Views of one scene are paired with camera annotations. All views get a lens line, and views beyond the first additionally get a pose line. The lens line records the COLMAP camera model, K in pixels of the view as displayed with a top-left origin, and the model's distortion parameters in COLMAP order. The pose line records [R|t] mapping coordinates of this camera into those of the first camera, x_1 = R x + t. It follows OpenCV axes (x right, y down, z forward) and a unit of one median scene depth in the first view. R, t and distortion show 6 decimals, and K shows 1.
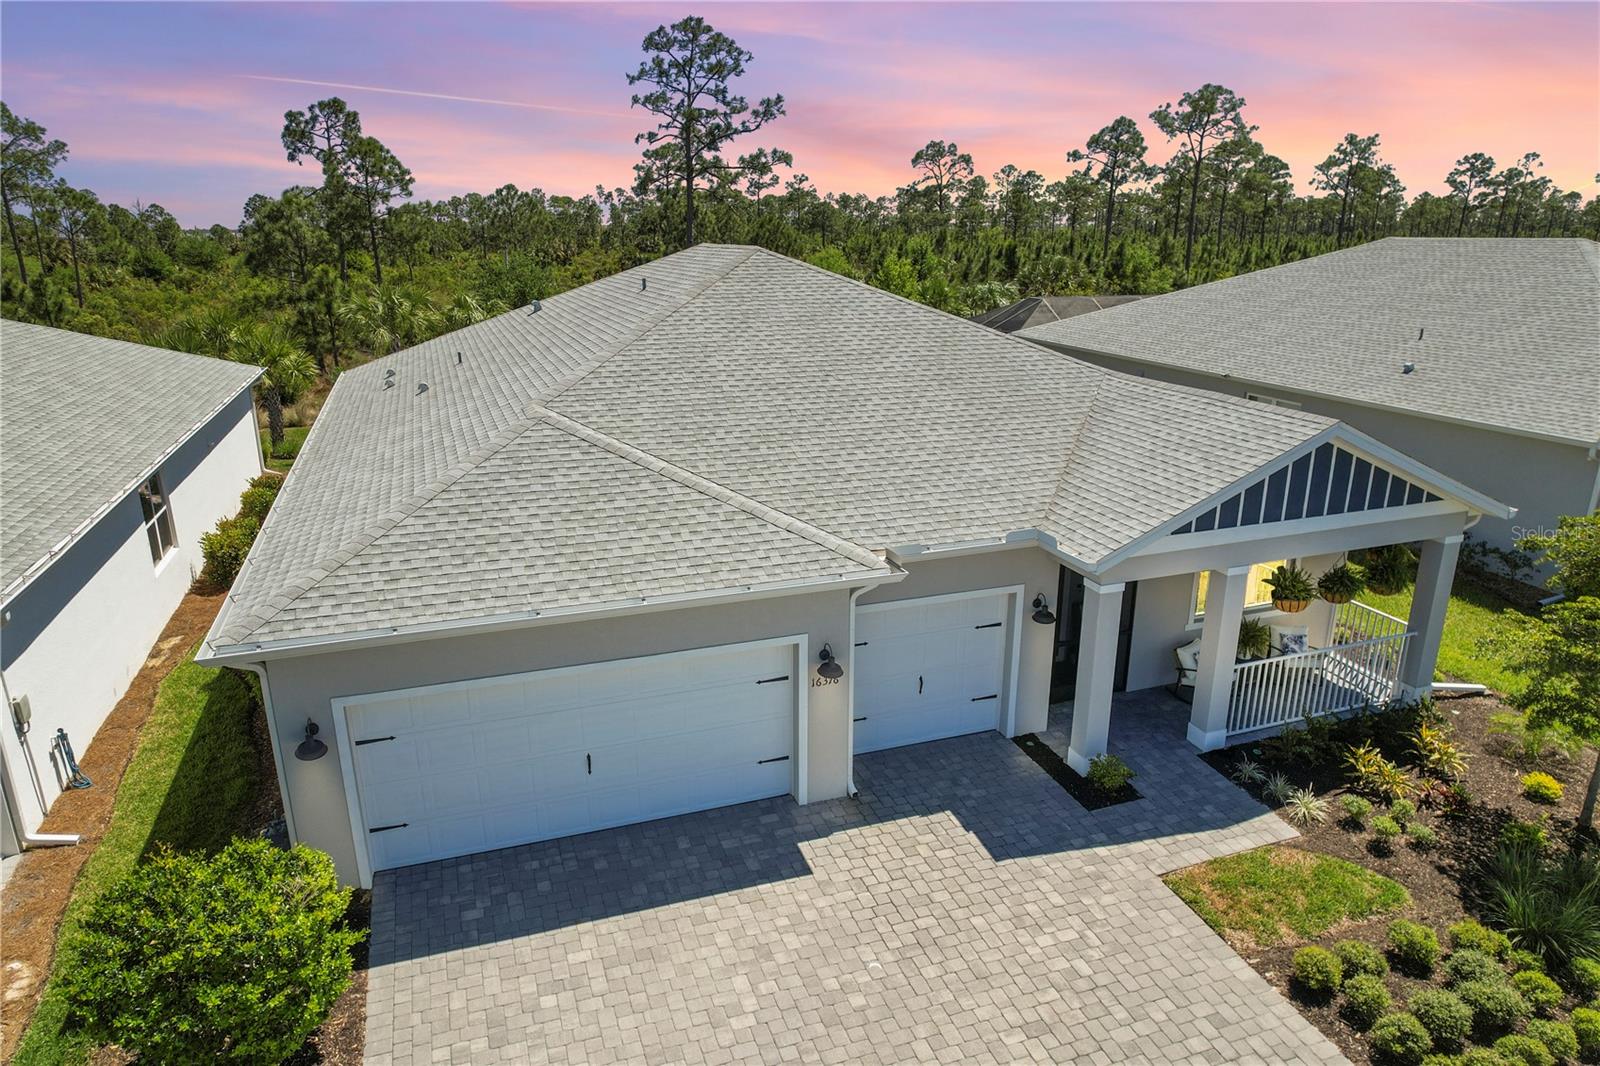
lens RADIAL K [[1012.7, 0, 790.9], [0, 1012.7, 541.7], [0, 0, 1]] dist [-0.070708, 0.056693]
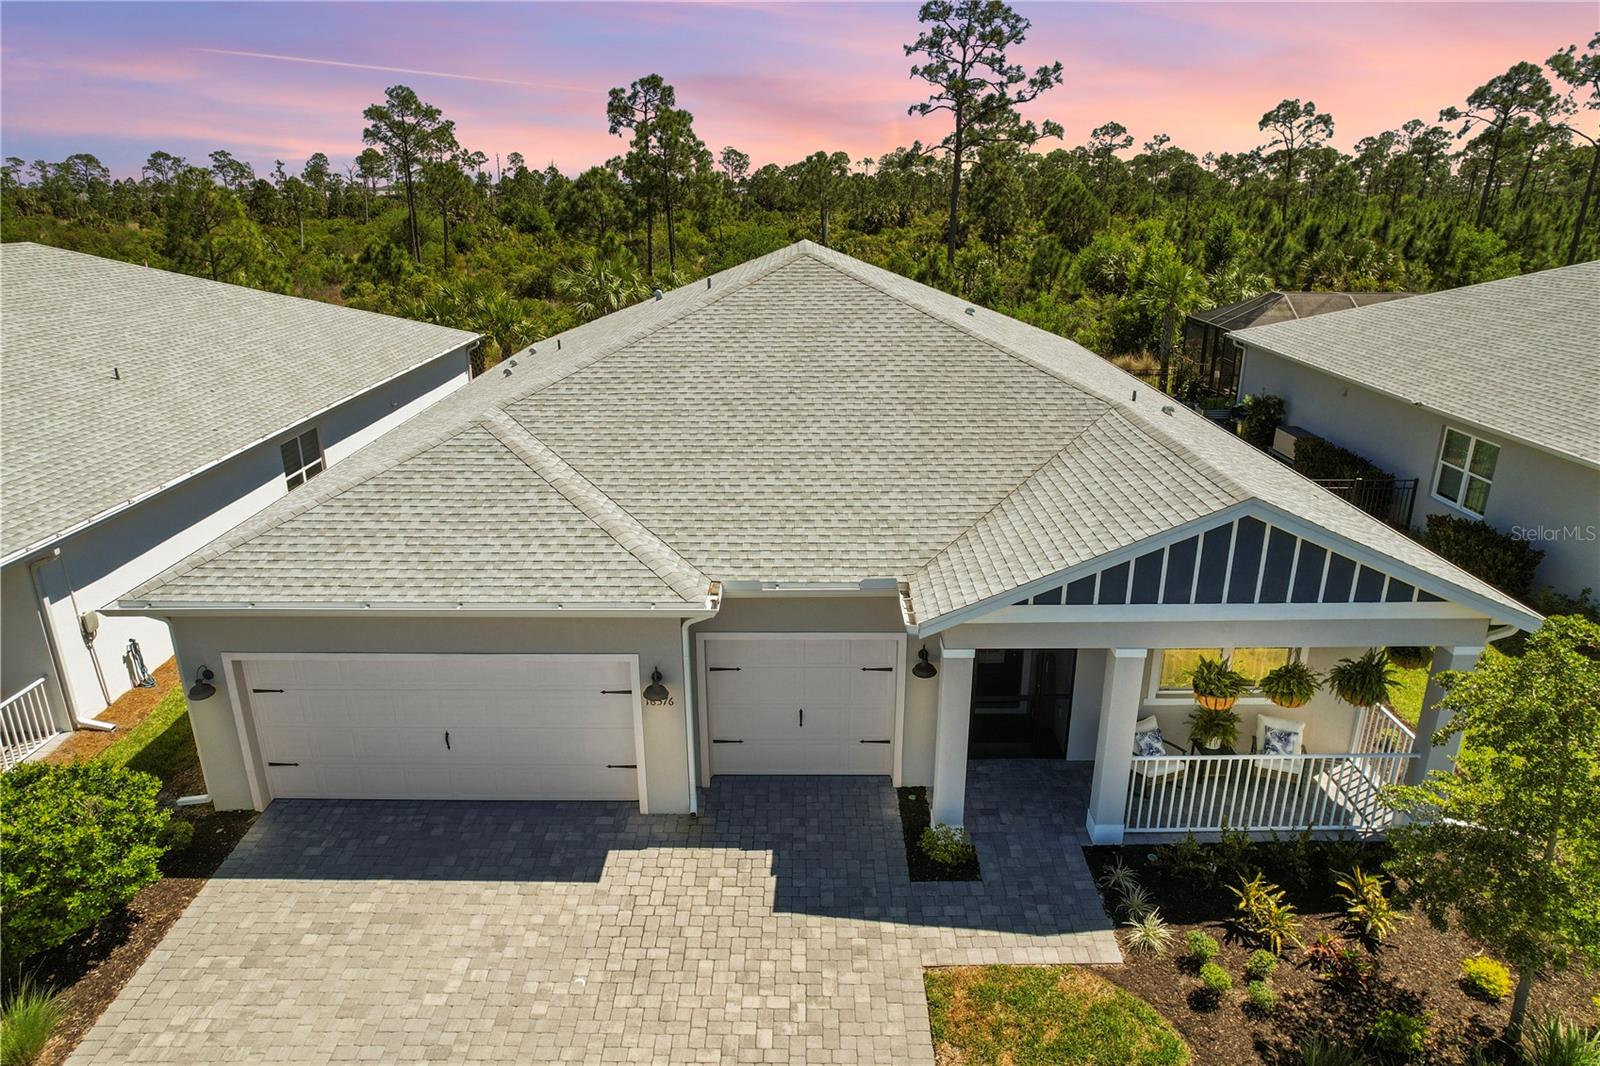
lens RADIAL K [[1012.7, 0, 792.6], [0, 1012.7, 539.6], [0, 0, 1]] dist [-0.070708, 0.056693]
pose [[0.940068, 0.111635, -0.322194, 0.443089], [-0.099899, 0.993596, 0.052790, -0.087581], [0.326024, -0.017439, 0.945201, 0.070655]]
